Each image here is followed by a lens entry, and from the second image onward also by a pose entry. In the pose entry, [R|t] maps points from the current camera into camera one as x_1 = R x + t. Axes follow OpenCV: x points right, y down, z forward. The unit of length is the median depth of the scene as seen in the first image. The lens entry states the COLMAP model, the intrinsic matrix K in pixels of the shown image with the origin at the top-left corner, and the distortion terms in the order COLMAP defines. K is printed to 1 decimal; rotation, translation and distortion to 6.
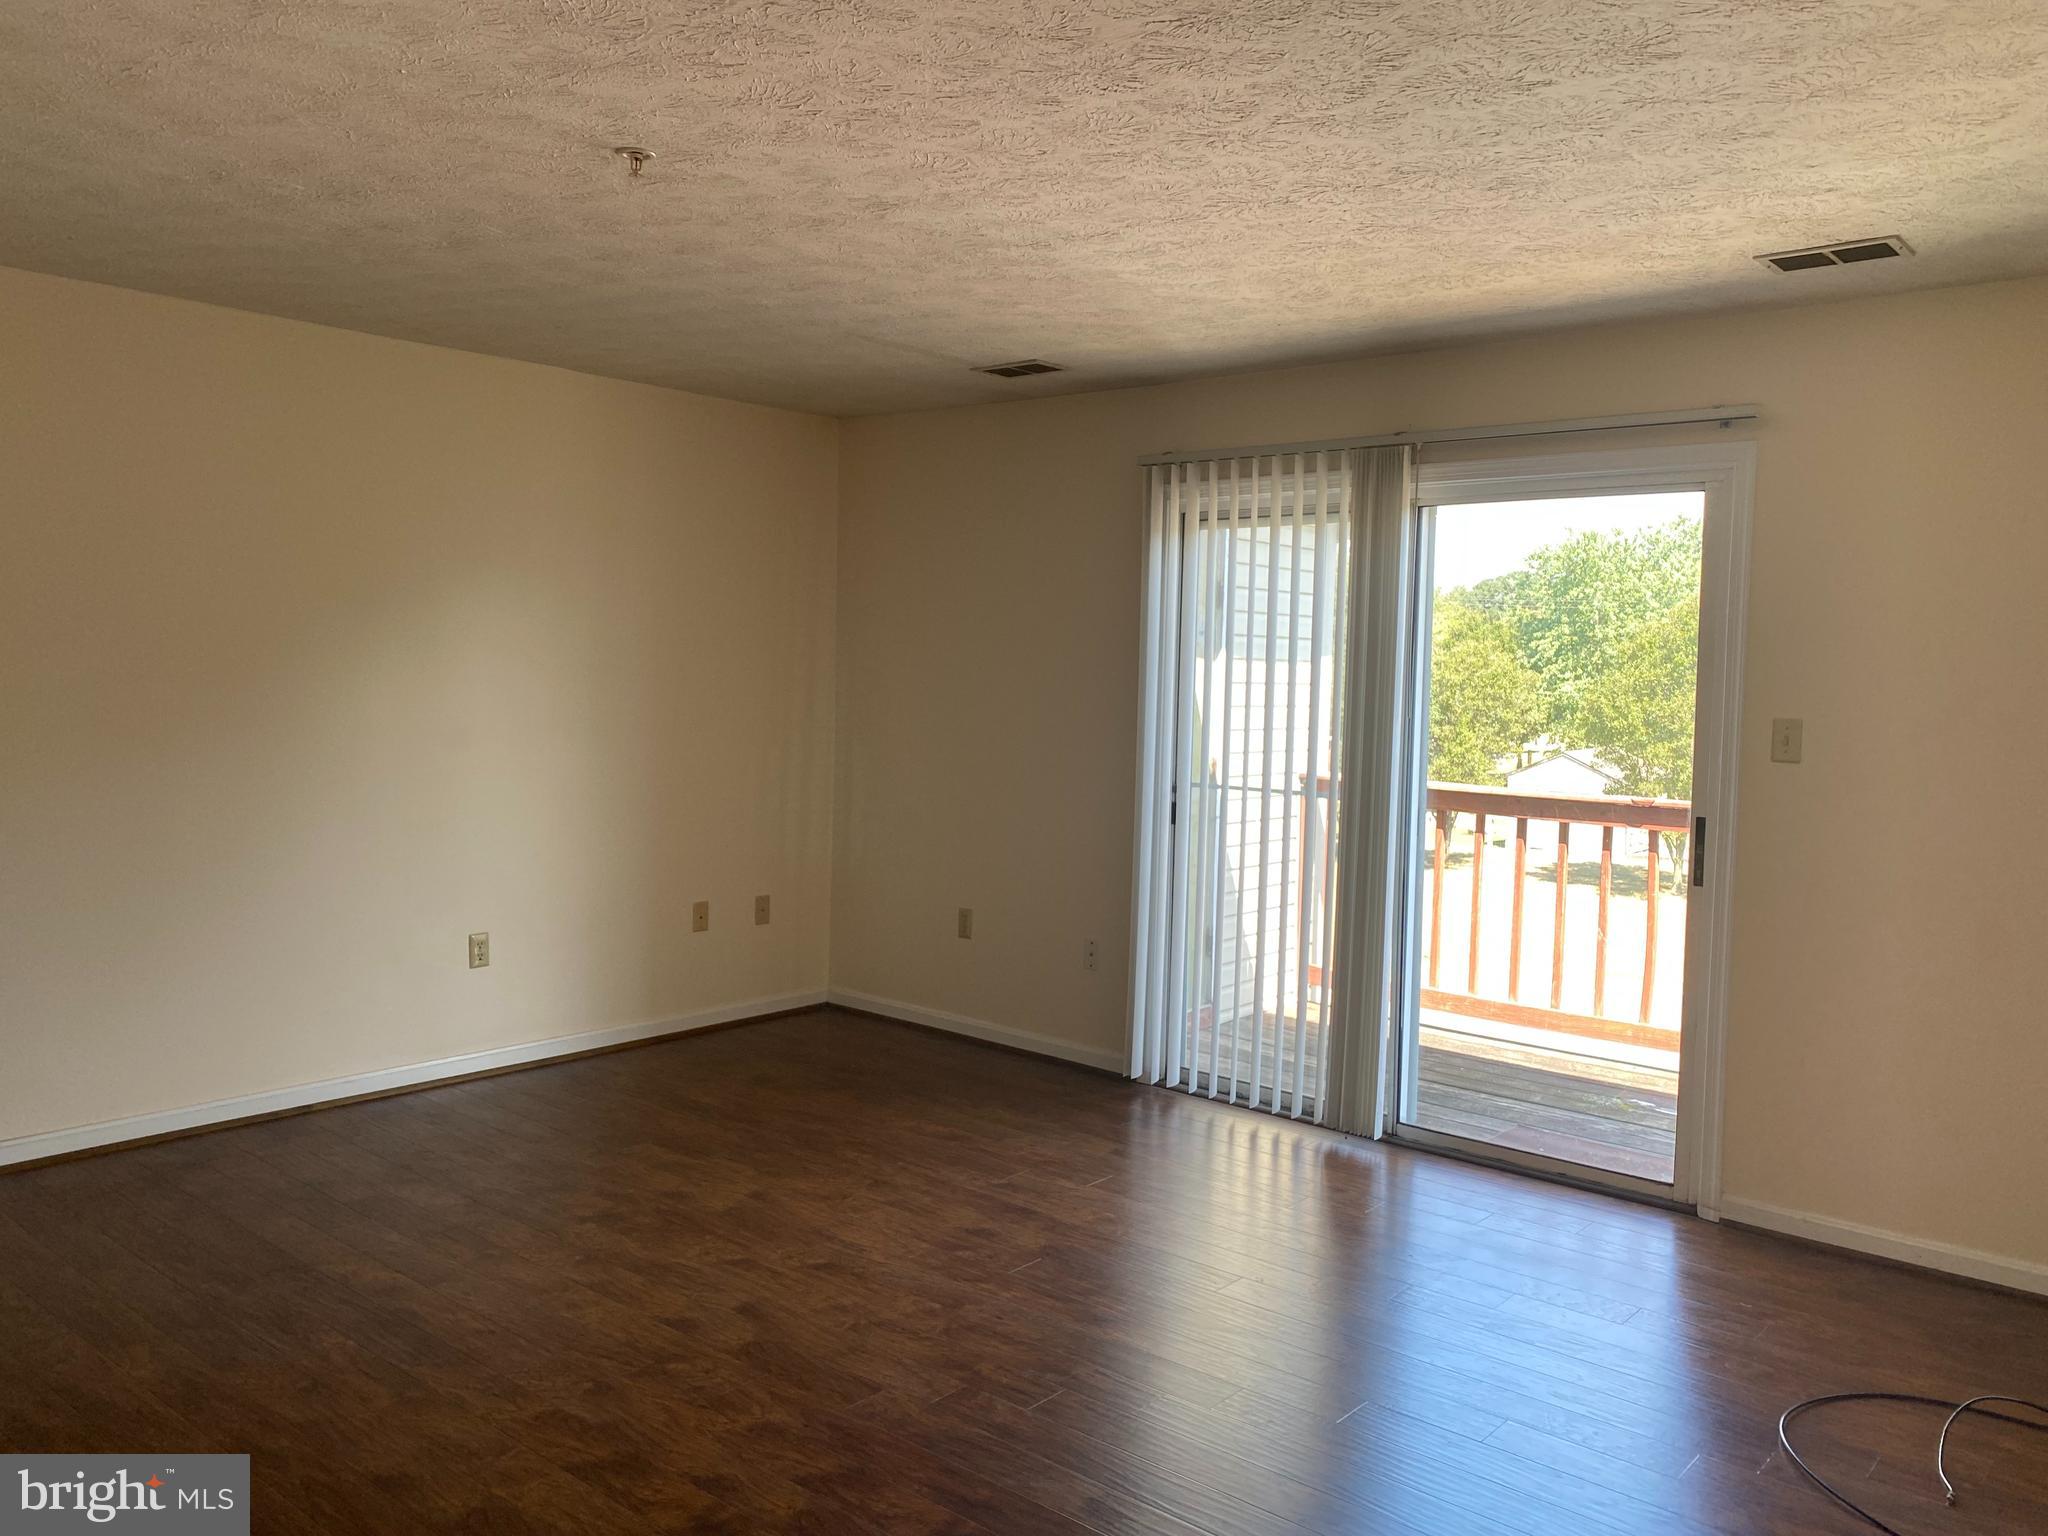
lens RADIAL K [[1591.1, 0, 1043.9], [0, 1591.1, 756.7], [0, 0, 1]] dist [0.062927, -0.071394]
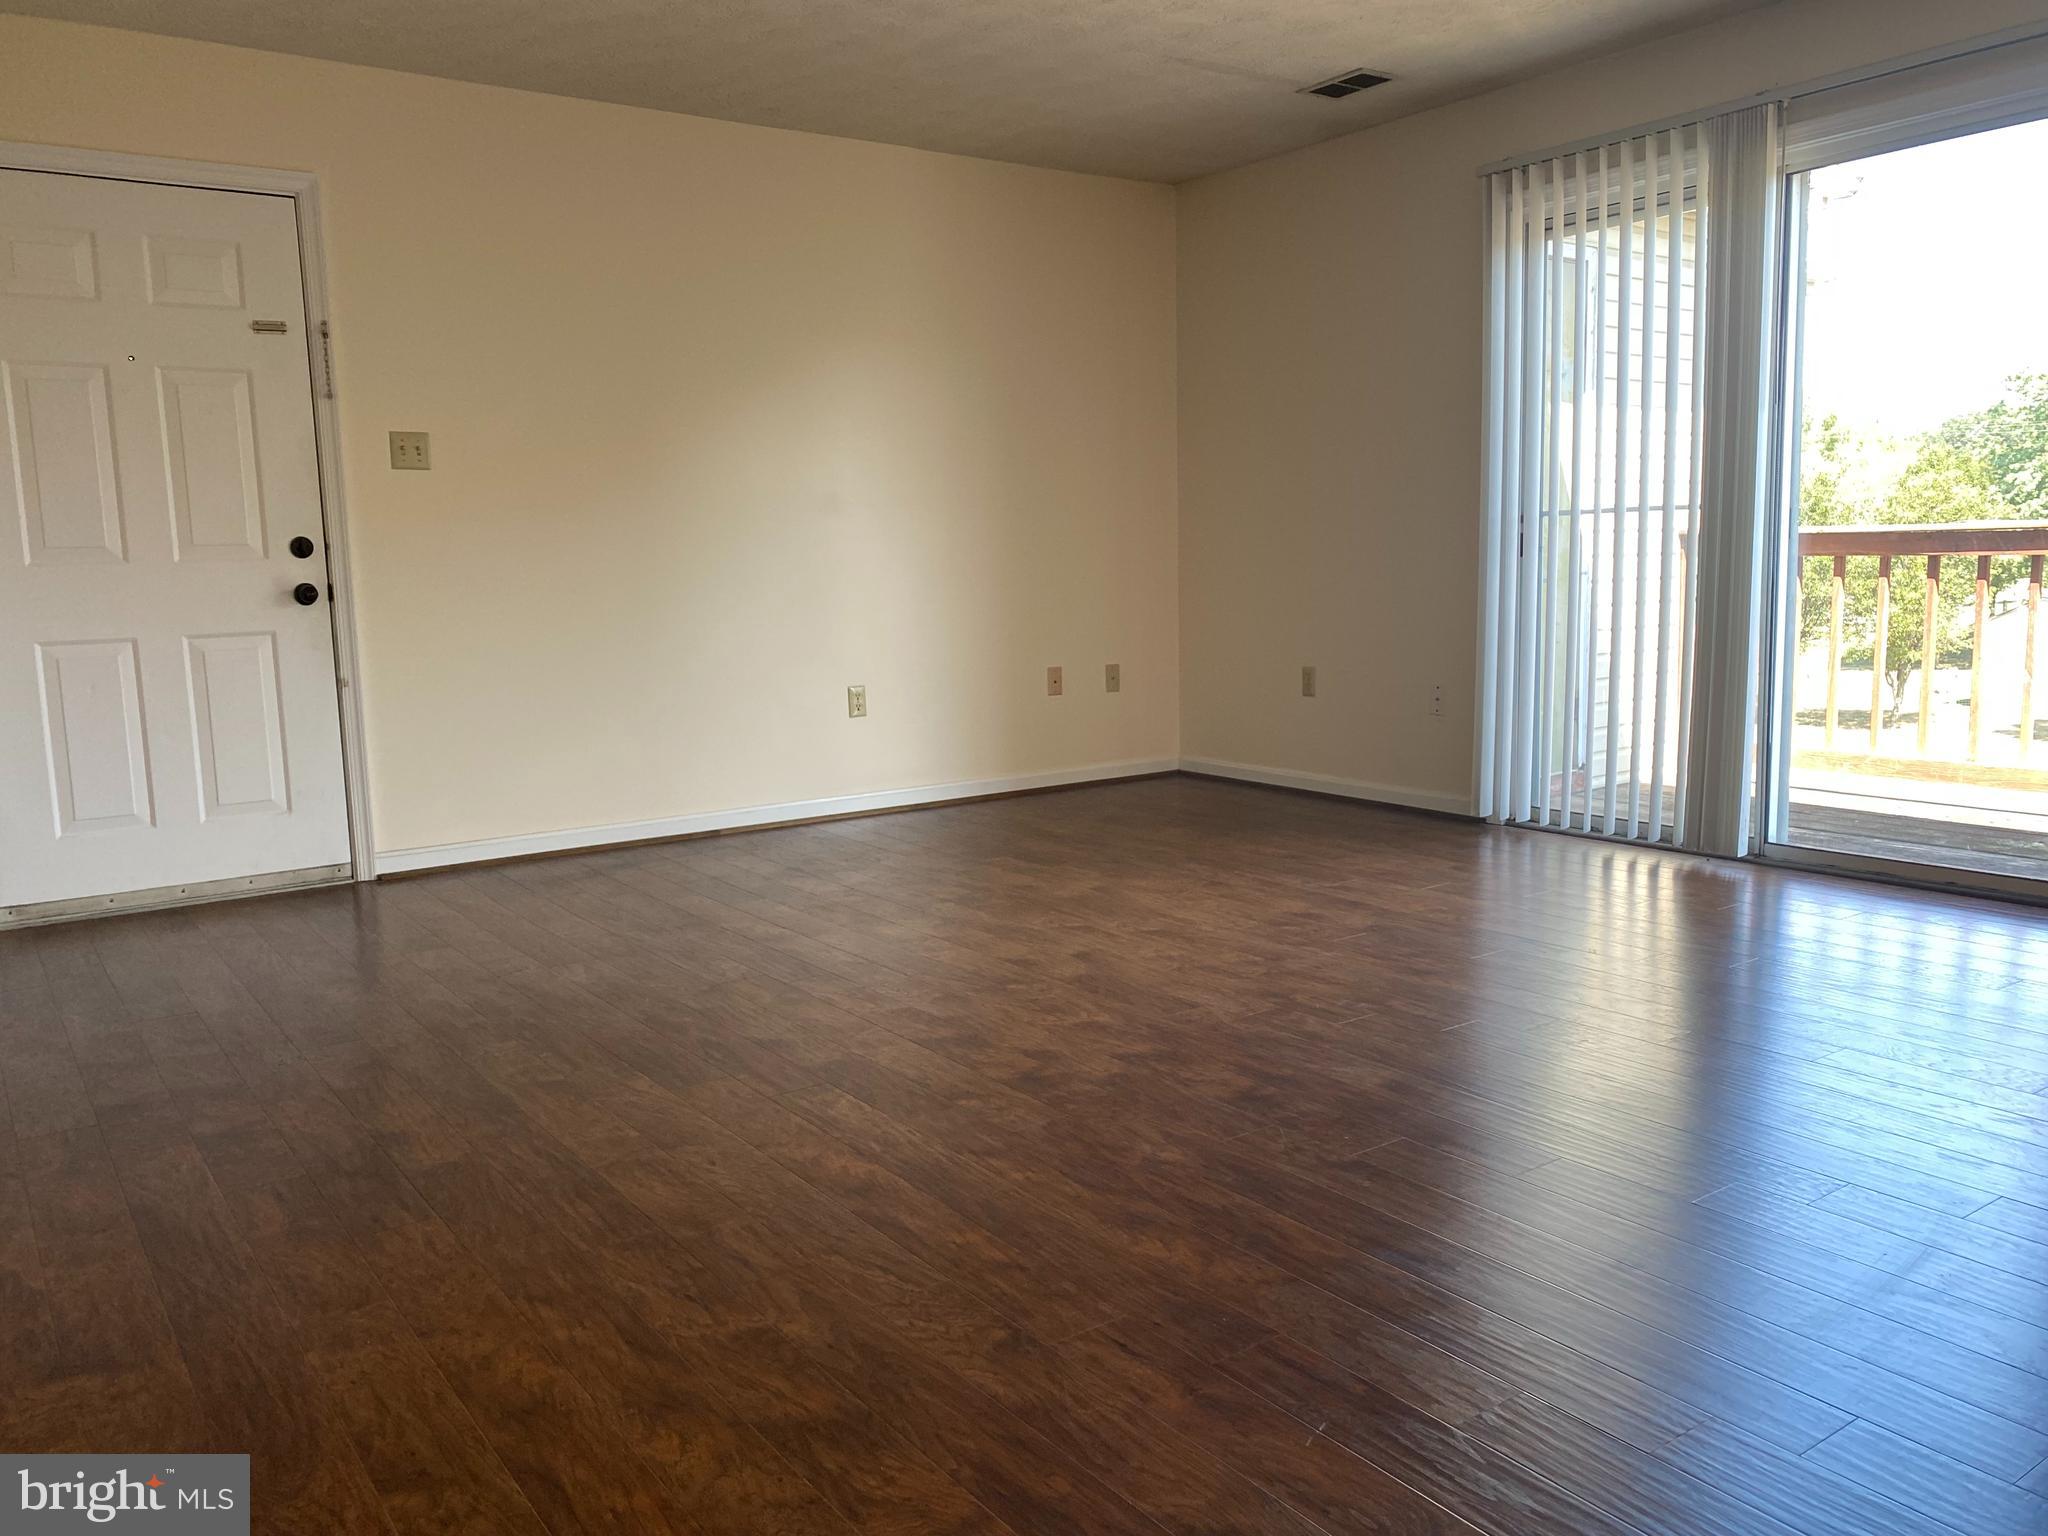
lens RADIAL K [[1591.1, 0, 1041.6], [0, 1591.1, 760.2], [0, 0, 1]] dist [0.062927, -0.071394]
pose [[0.969226, -0.017819, -0.245527, 0.039581], [0.034462, 0.997377, 0.063657, 0.104519], [0.243748, -0.070159, 0.967297, -0.026207]]
